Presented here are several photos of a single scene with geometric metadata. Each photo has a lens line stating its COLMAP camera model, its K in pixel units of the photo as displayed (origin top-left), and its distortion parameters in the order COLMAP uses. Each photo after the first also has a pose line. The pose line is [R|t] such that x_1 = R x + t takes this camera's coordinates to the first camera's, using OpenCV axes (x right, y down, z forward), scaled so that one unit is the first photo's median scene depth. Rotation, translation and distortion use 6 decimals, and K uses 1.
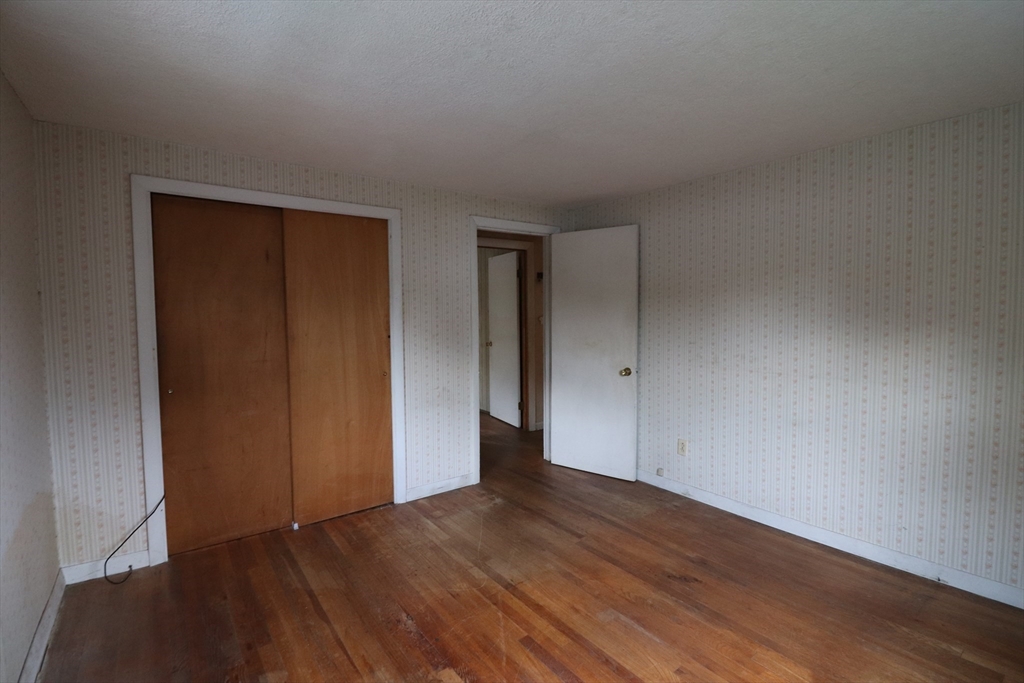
lens RADIAL K [[477.0, 0, 512.8], [0, 477.0, 336.3], [0, 0, 1]] dist [-0.000585, -0.013141]
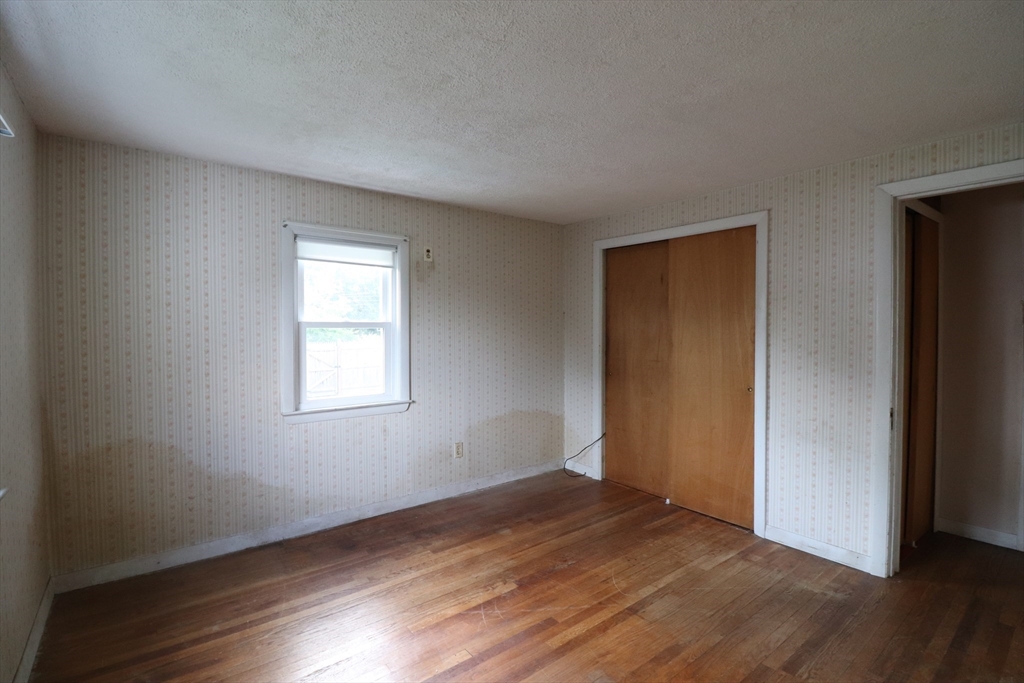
lens RADIAL K [[477.0, 0, 512.8], [0, 477.0, 336.3], [0, 0, 1]] dist [-0.000585, -0.013141]
pose [[0.013253, 0.026074, -0.999572, 0.792838], [-0.057176, 0.998044, 0.025276, -0.026629], [0.998276, 0.056817, 0.014718, 0.616194]]
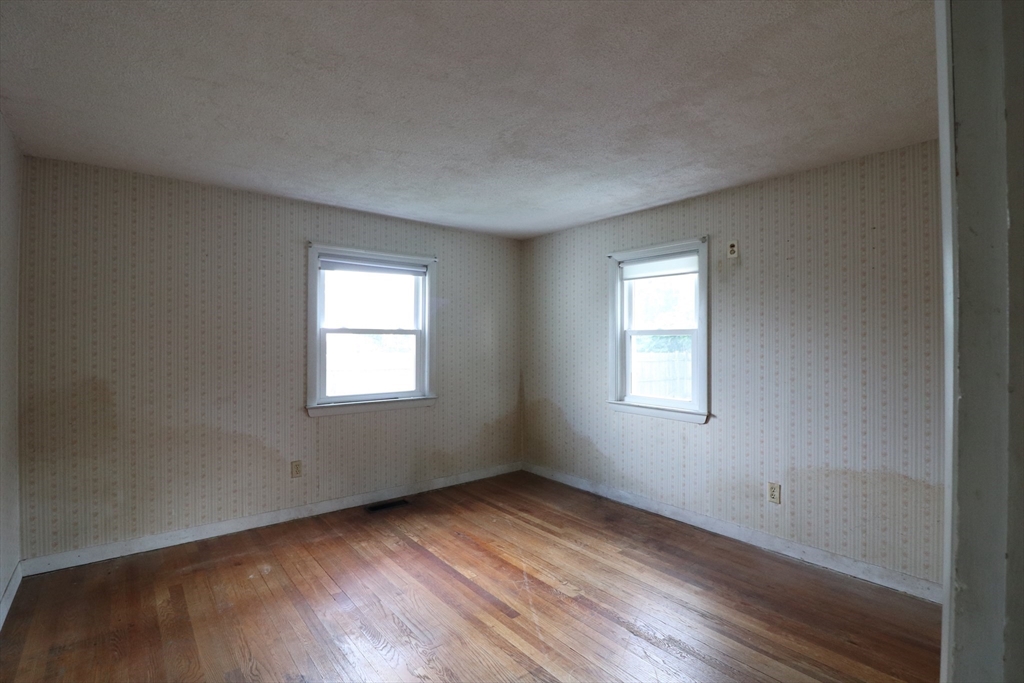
lens RADIAL K [[477.0, 0, 512.8], [0, 477.0, 336.3], [0, 0, 1]] dist [-0.000585, -0.013141]
pose [[-0.999457, 0.003500, -0.032754, 0.046232], [0.001904, 0.998815, 0.048636, -0.054563], [0.032885, 0.048547, -0.998279, 1.506639]]
